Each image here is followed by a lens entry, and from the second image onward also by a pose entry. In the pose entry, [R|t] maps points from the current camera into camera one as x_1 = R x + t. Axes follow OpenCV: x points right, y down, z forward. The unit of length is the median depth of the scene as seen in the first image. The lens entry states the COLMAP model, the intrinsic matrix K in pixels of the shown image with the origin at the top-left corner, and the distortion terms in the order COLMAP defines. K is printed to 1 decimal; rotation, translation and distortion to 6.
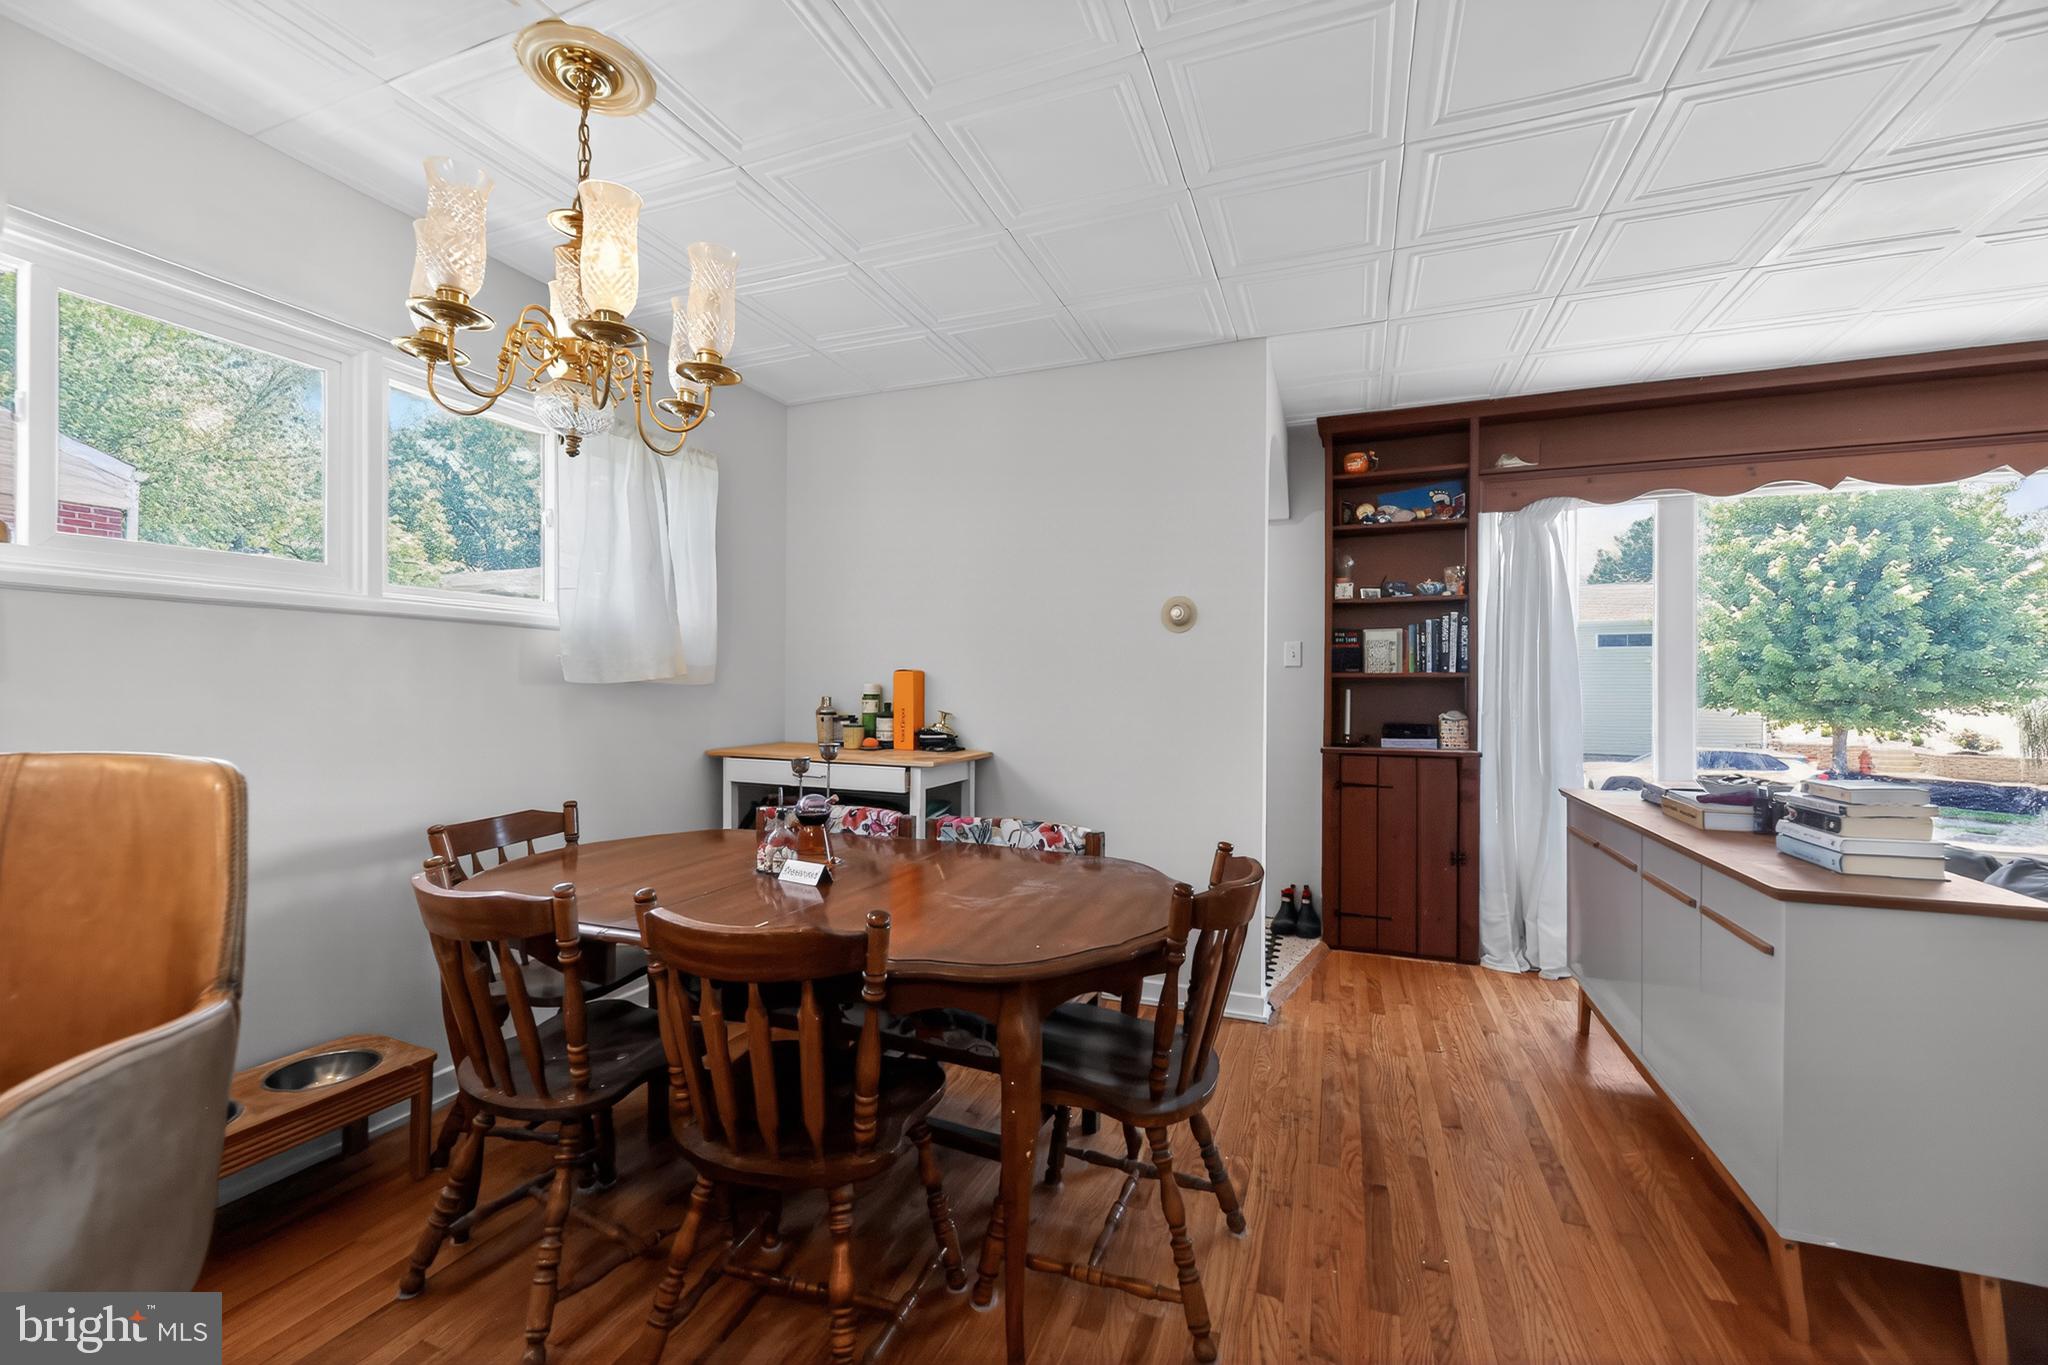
lens RADIAL K [[838.6, 0, 1013.9], [0, 838.6, 694.3], [0, 0, 1]] dist [0.000607, -0.001581]
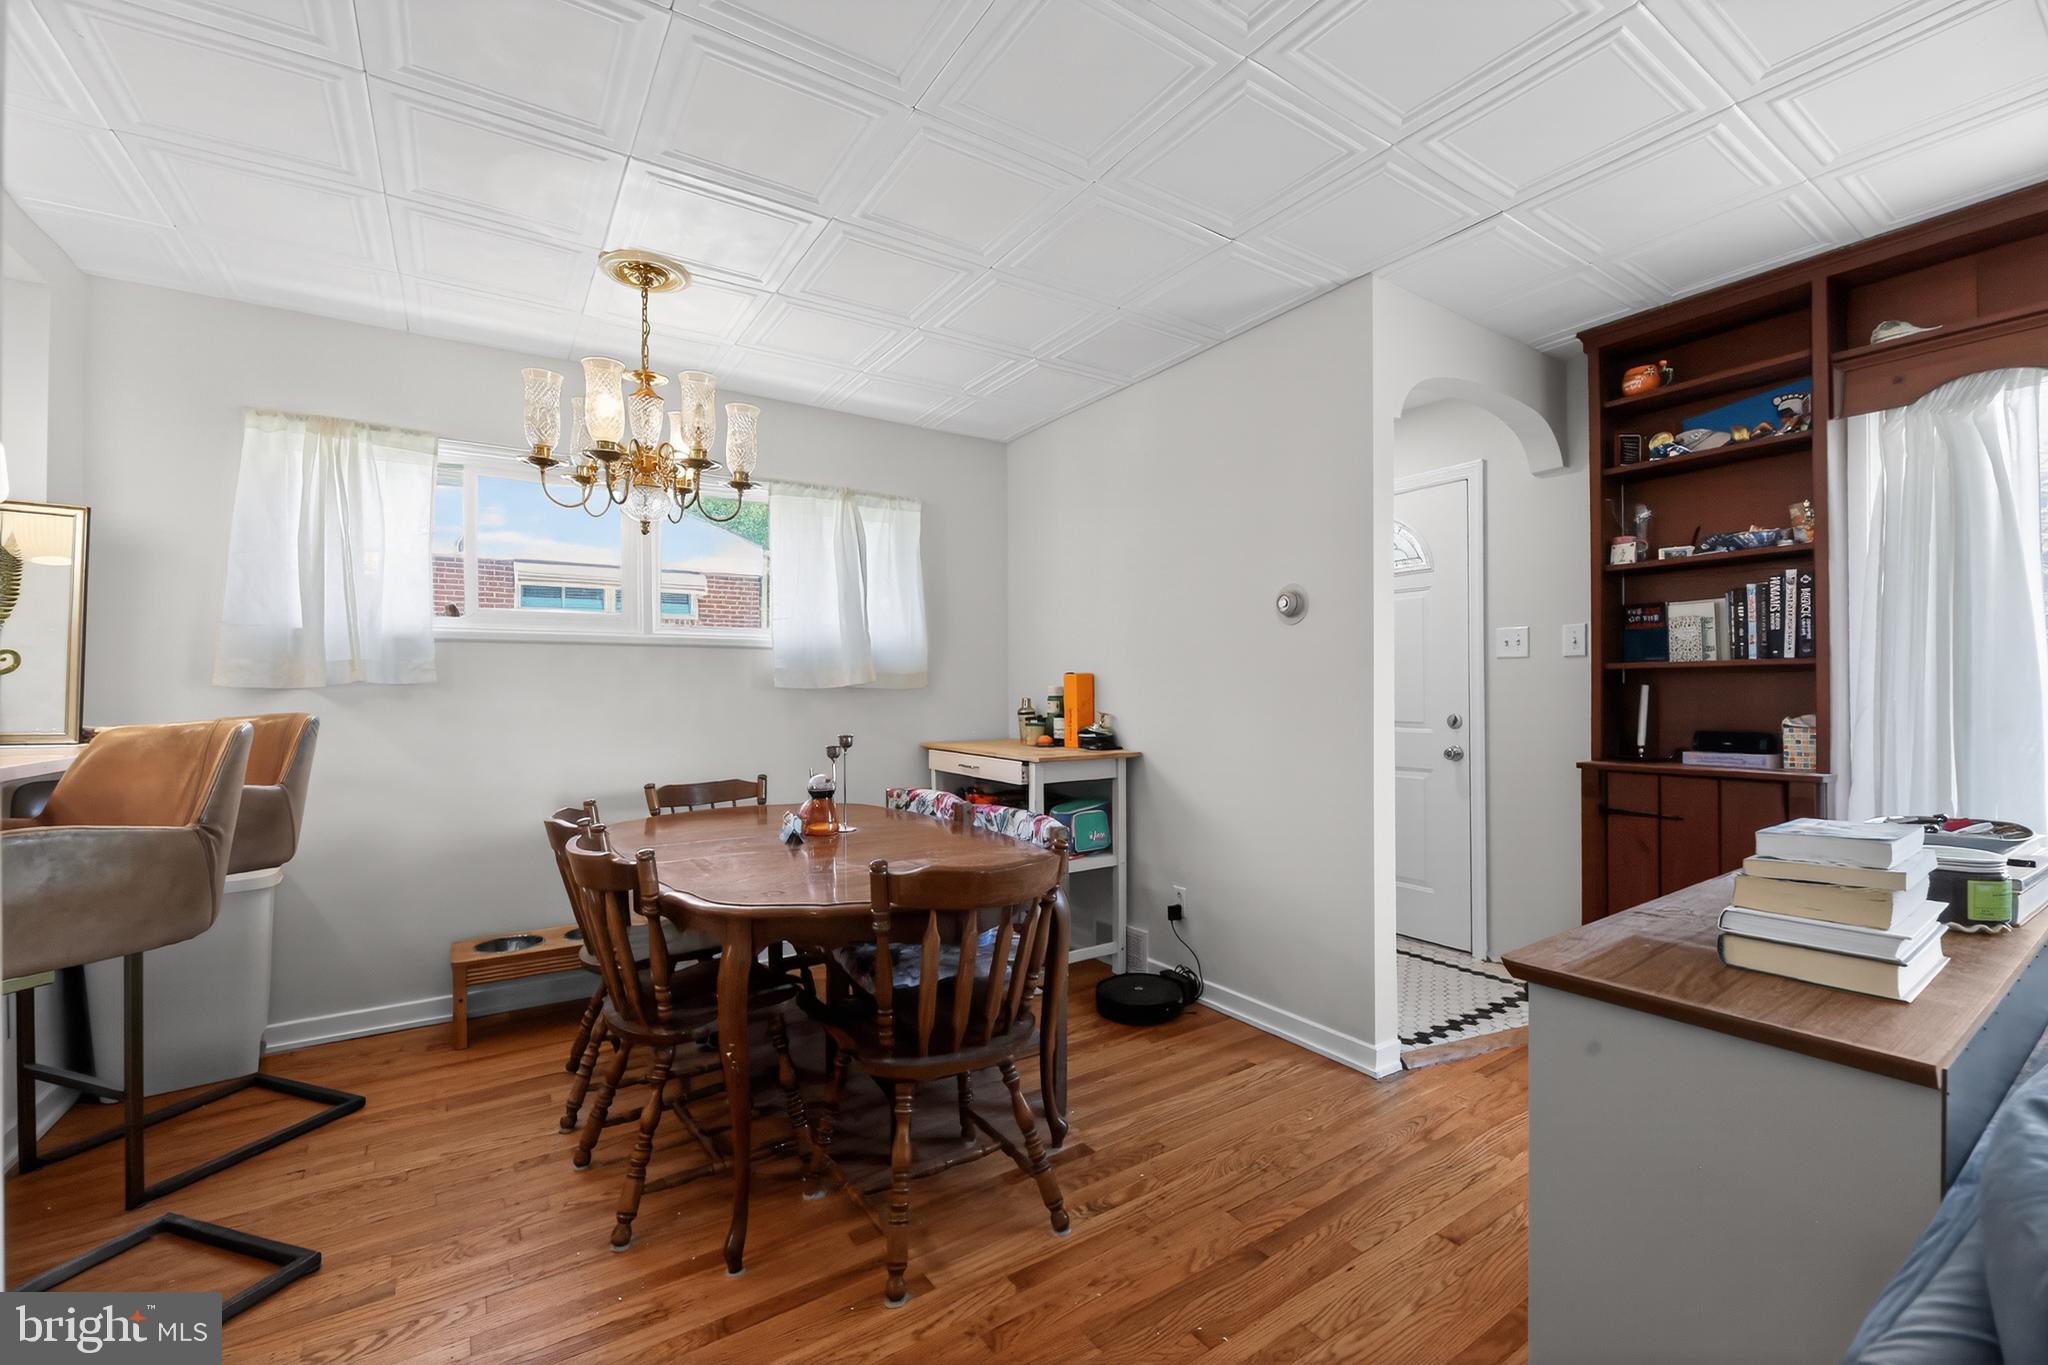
lens RADIAL K [[838.6, 0, 1012.4], [0, 838.6, 695.2], [0, 0, 1]] dist [0.000607, -0.001581]
pose [[0.818598, -0.007720, -0.574315, 0.414581], [0.005263, 0.999969, -0.005940, 0.005496], [0.574342, 0.001839, 0.818613, 0.077955]]
